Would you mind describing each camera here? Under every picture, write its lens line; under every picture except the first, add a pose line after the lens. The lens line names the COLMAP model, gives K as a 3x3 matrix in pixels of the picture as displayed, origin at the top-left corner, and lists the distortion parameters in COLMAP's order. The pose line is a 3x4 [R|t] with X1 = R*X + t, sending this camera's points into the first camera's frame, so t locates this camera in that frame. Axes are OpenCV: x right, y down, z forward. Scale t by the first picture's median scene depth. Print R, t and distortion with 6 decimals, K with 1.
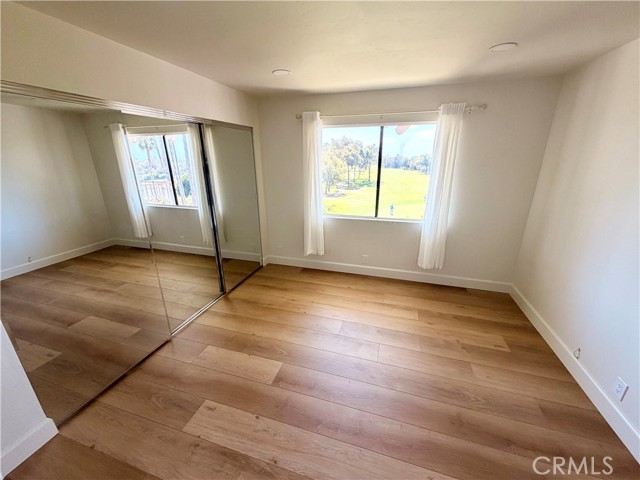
lens RADIAL K [[255.1, 0, 323.6], [0, 255.1, 244.2], [0, 0, 1]] dist [0.000108, 0.000525]
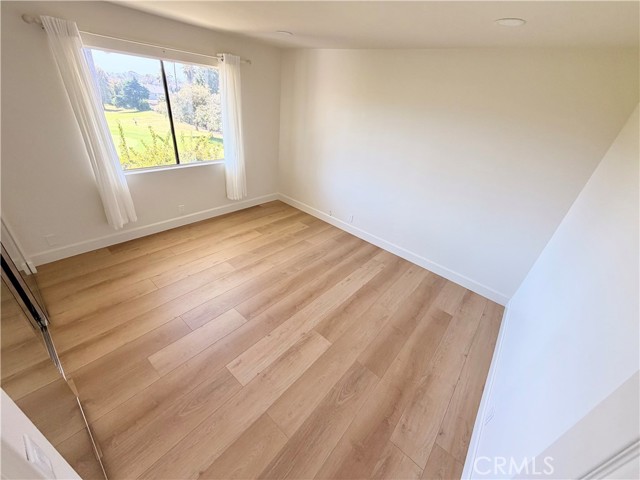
lens RADIAL K [[255.1, 0, 323.5], [0, 255.1, 239.9], [0, 0, 1]] dist [0.000108, 0.000525]
pose [[0.386926, -0.417436, 0.822214, -0.512682], [0.197320, 0.908493, 0.368383, -0.093837], [-0.900751, 0.019702, 0.433888, 0.089344]]
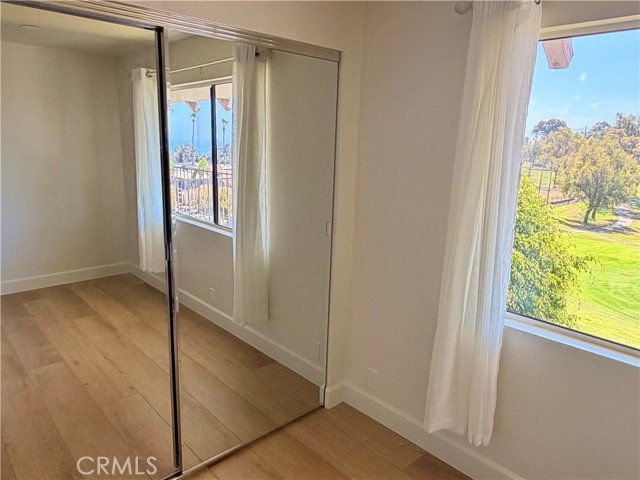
lens RADIAL K [[450.3, 0, 319.5], [0, 450.3, 242.1], [0, 0, 1]] dist [-0.022146, 0.001892]
pose [[0.854761, 0.151851, -0.496311, 0.059355], [-0.206505, 0.976796, -0.056789, -0.133115], [0.476171, 0.151032, 0.866285, 0.440570]]
